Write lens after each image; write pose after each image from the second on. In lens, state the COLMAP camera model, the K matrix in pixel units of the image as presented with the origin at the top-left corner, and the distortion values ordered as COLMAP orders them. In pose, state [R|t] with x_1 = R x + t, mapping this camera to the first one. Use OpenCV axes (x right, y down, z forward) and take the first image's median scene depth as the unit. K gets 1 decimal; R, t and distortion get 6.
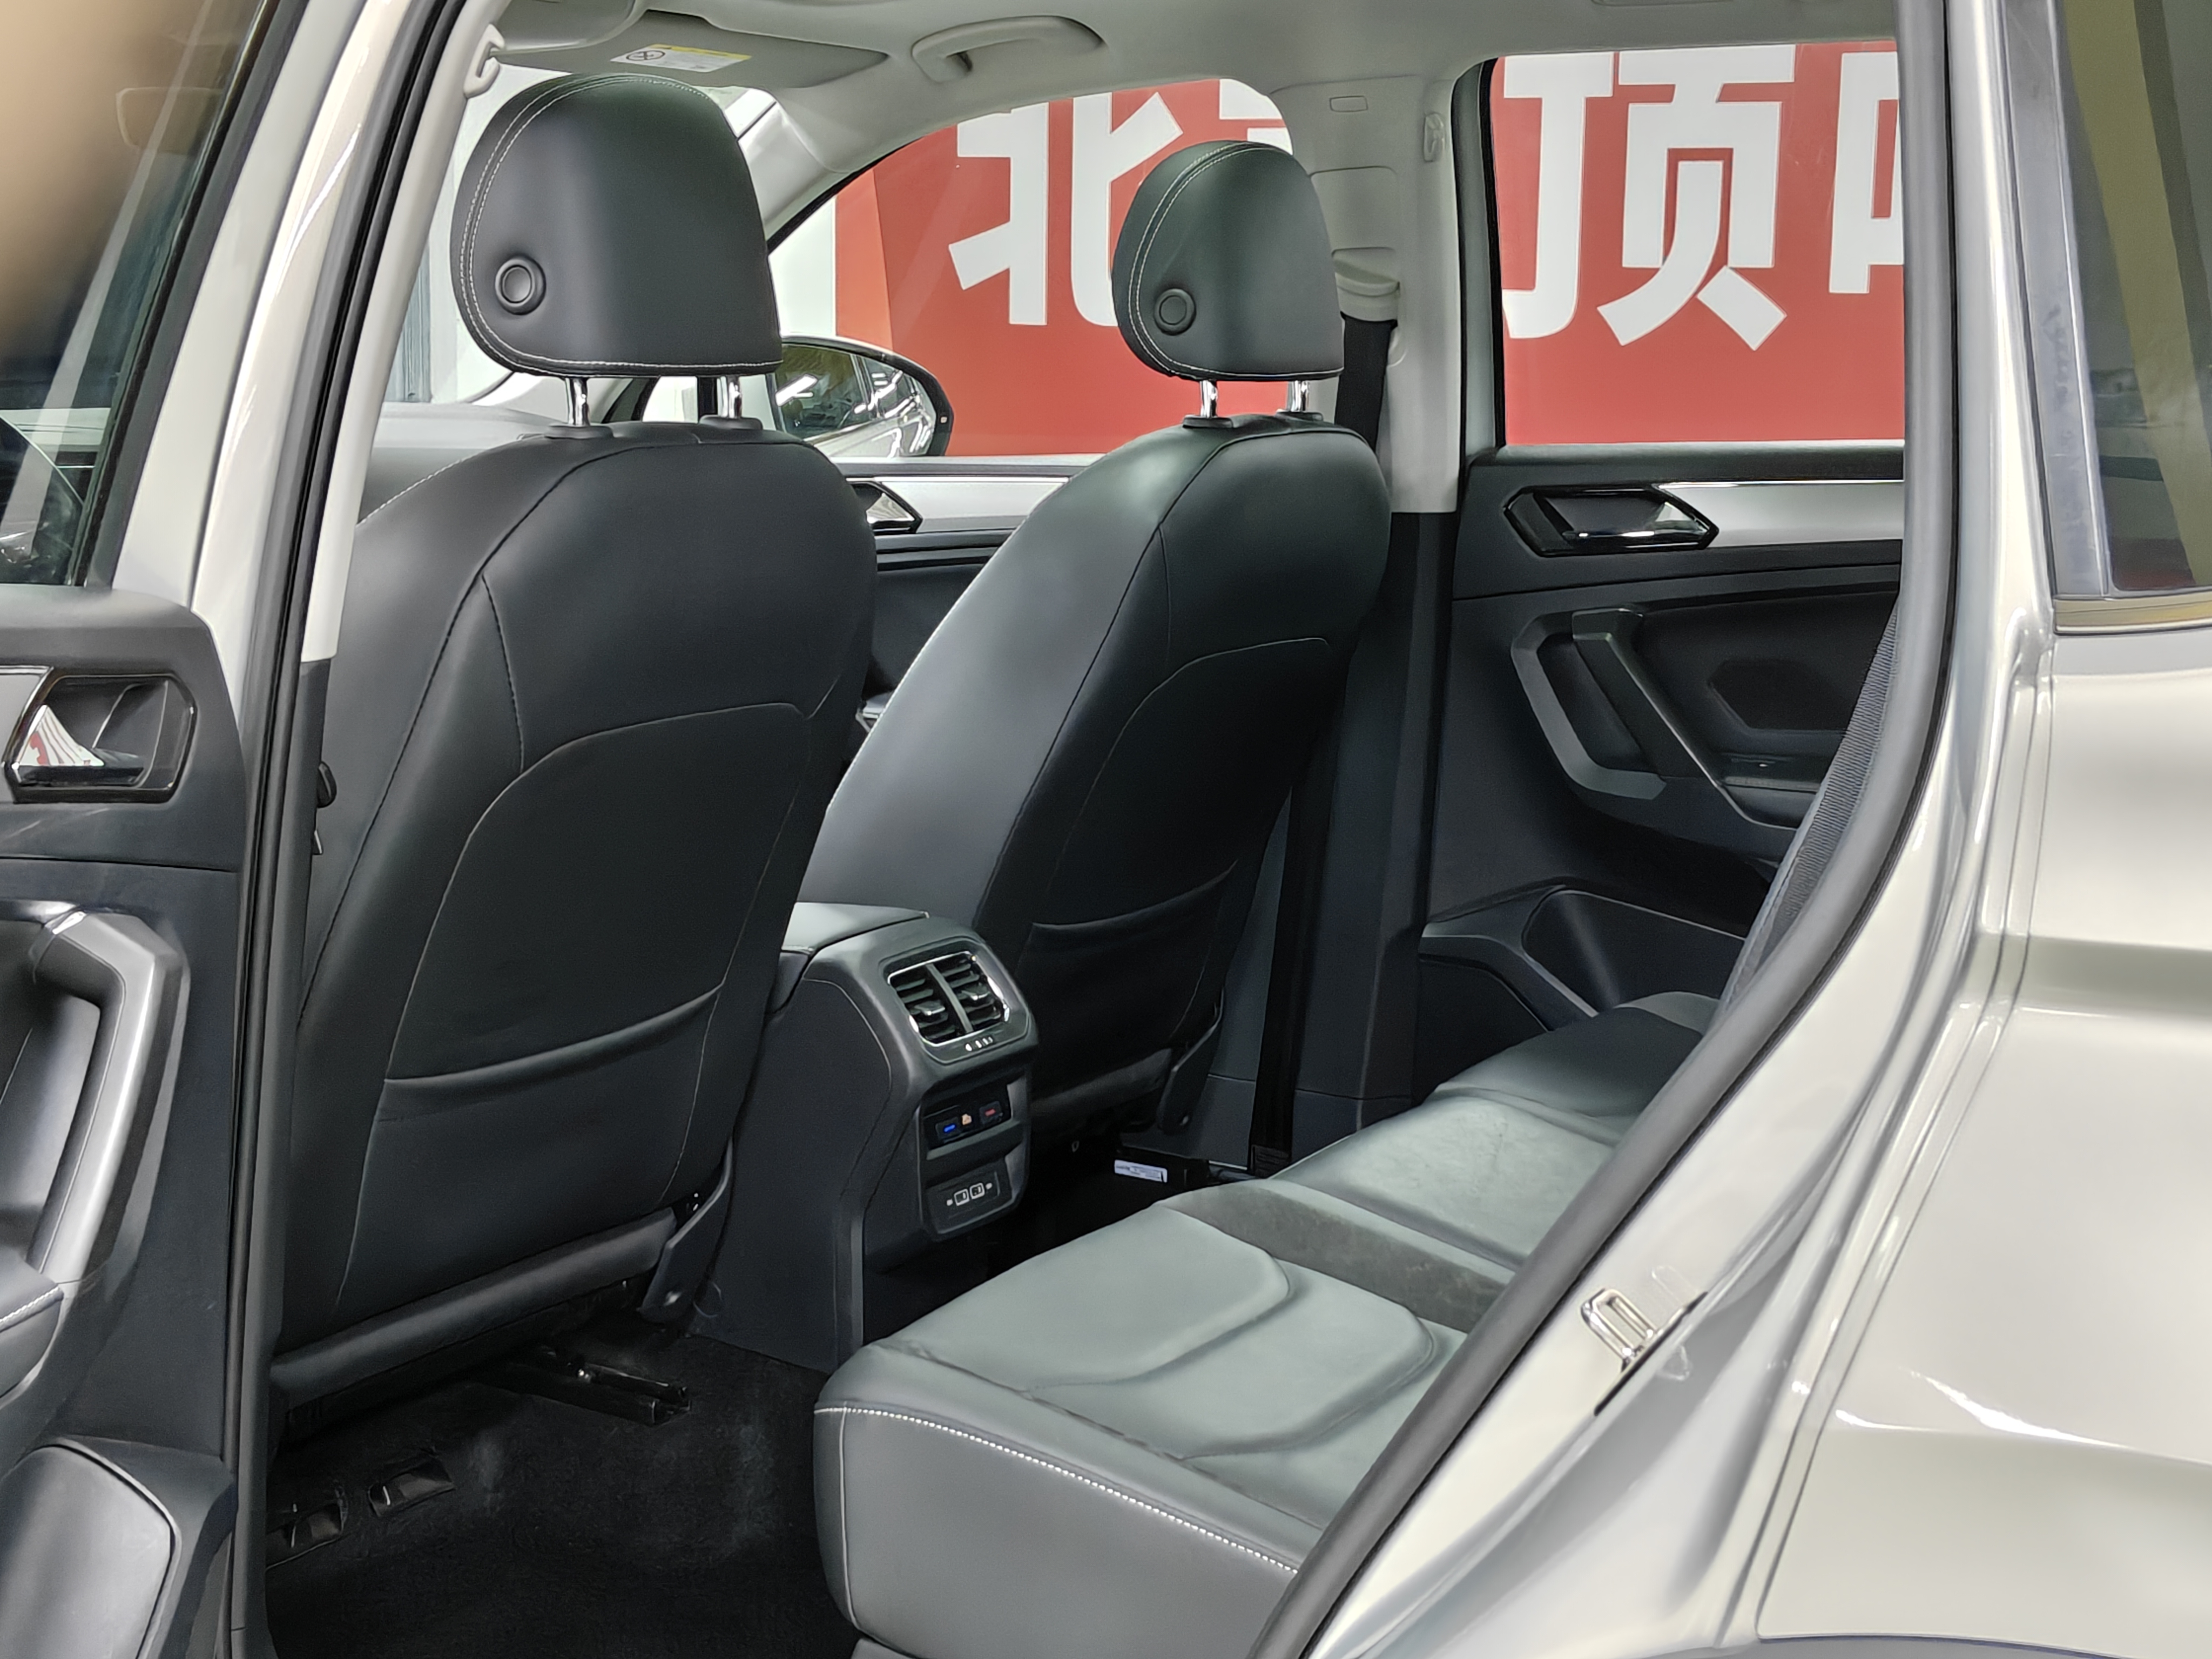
lens RADIAL K [[3338.1, 0, 1131.1], [0, 3338.1, 814.6], [0, 0, 1]] dist [0.128002, -0.190200]
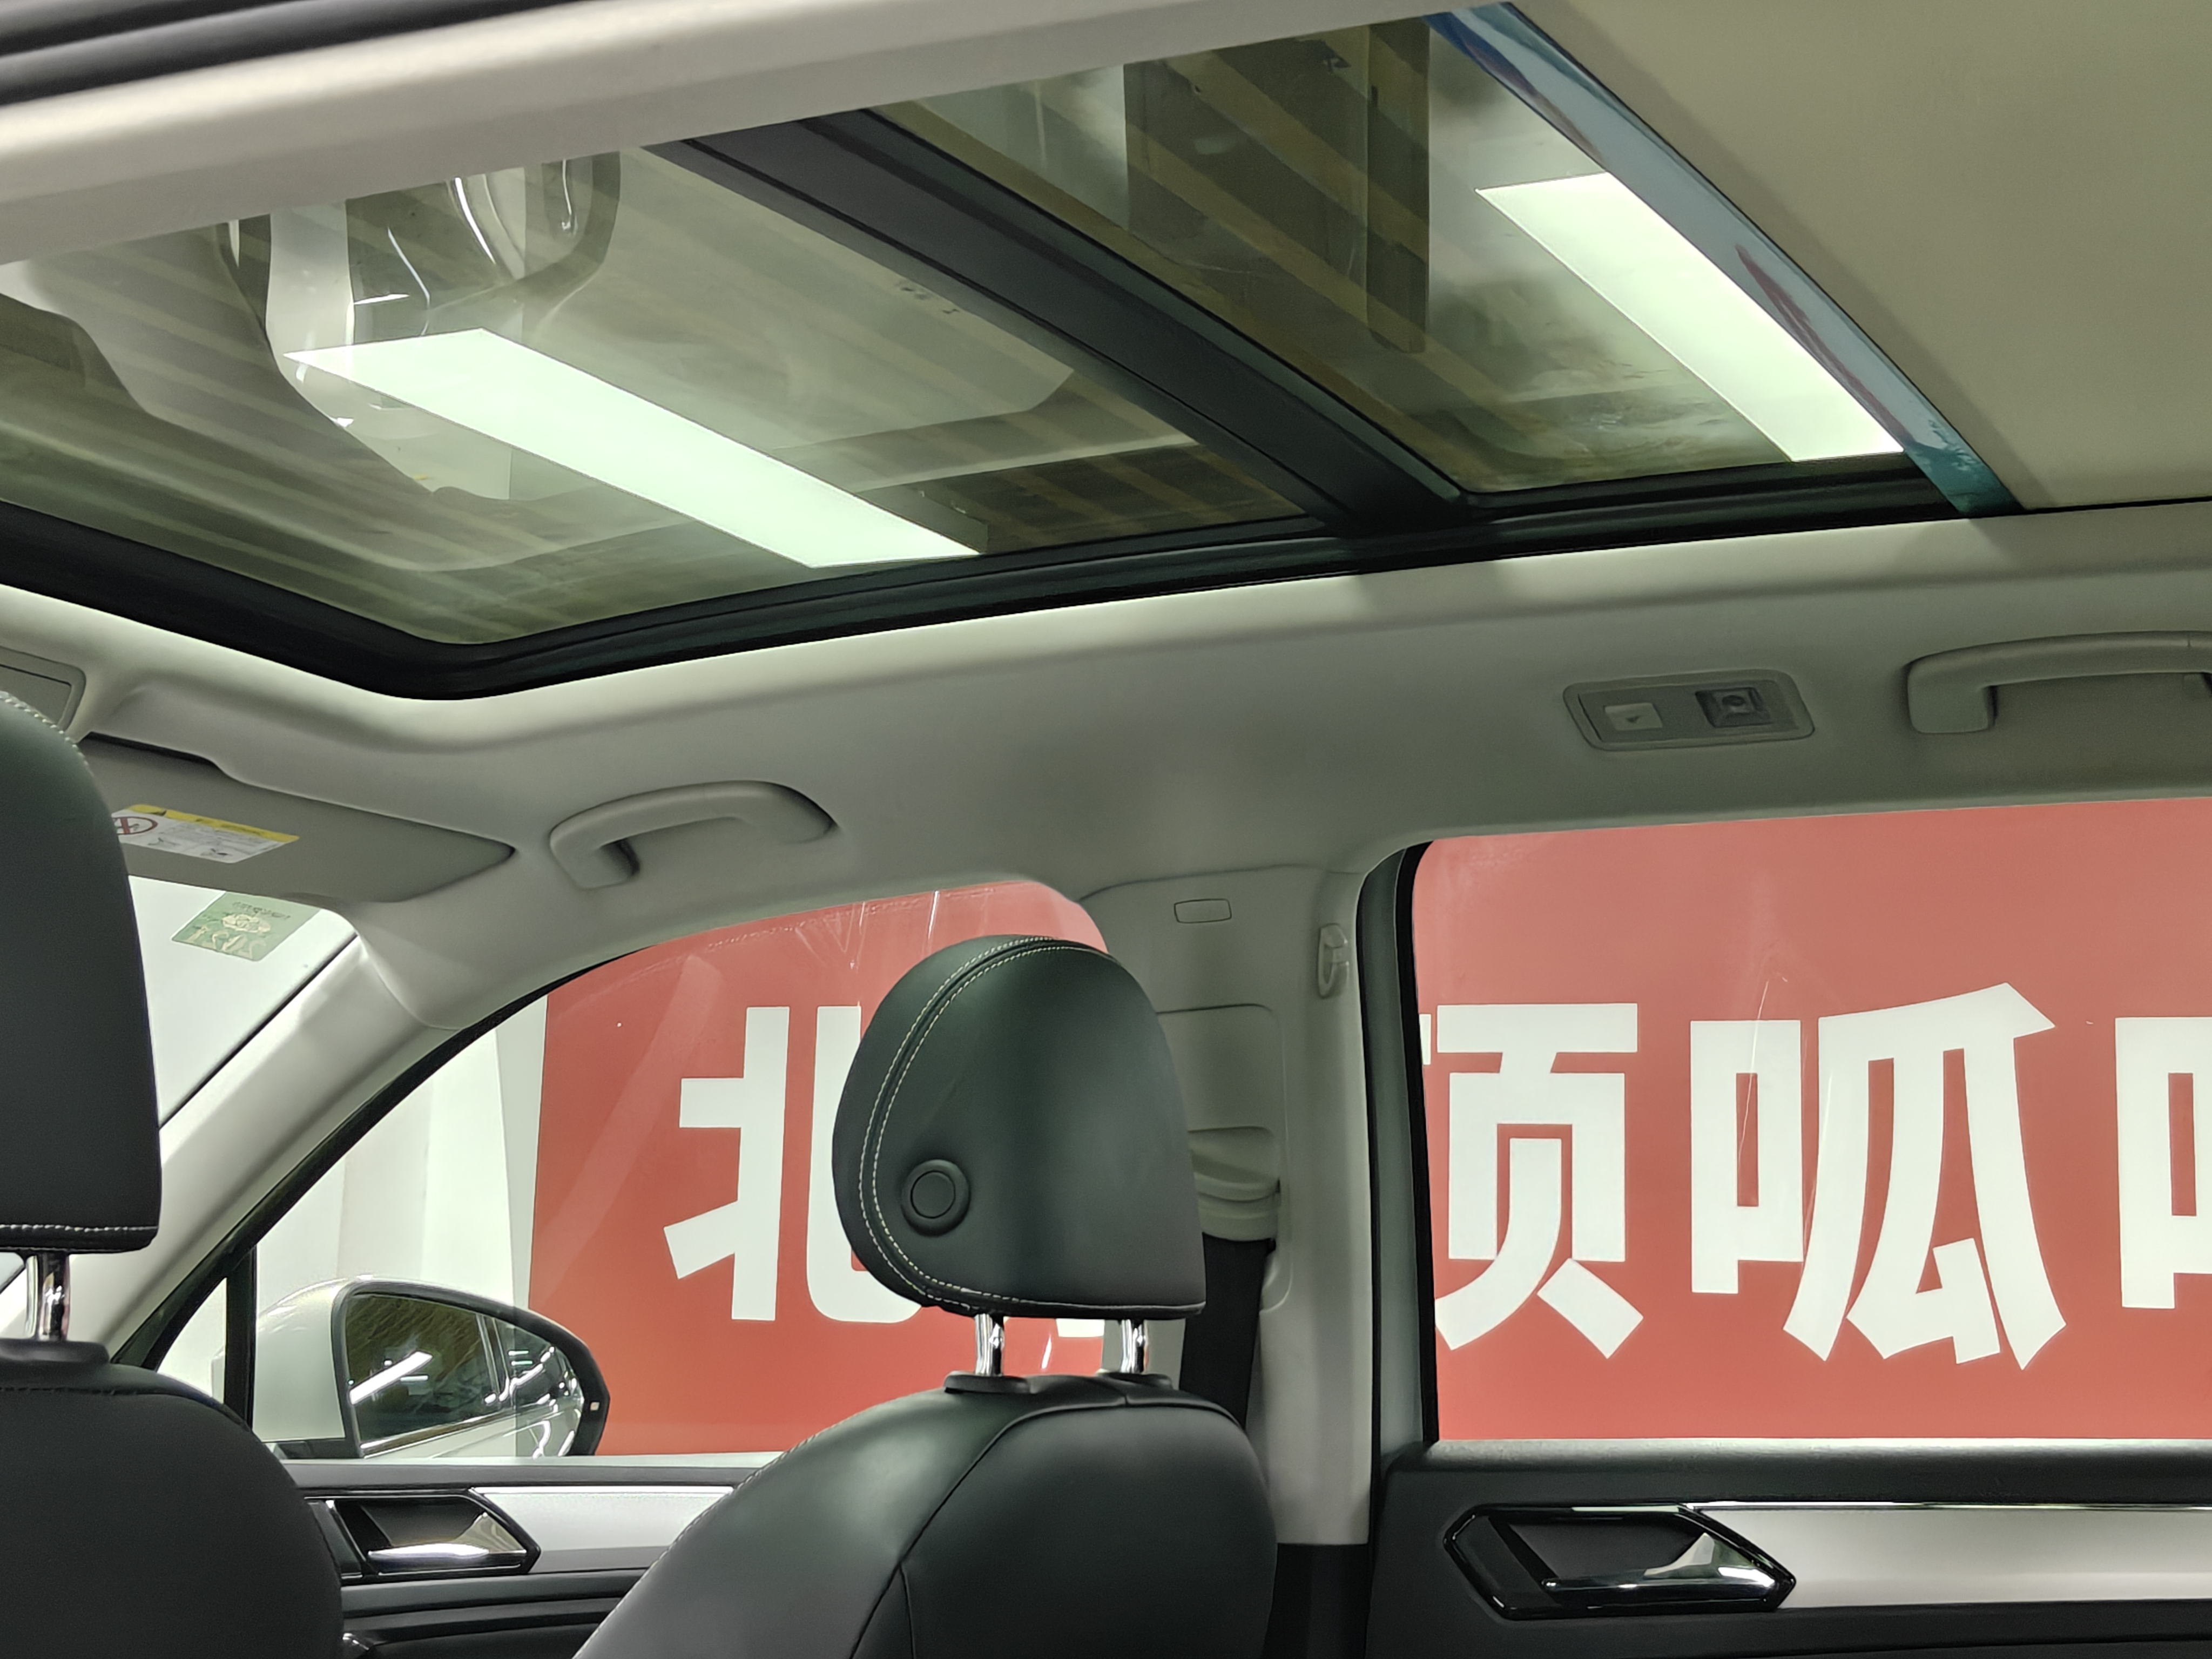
lens RADIAL K [[3338.1, 0, 1131.1], [0, 3338.1, 814.6], [0, 0, 1]] dist [0.128002, -0.190200]
pose [[0.997178, 0.022931, 0.071490, 0.003105], [-0.000349, 0.953621, -0.301010, -0.030497], [-0.075077, 0.300135, 0.950938, 0.354921]]
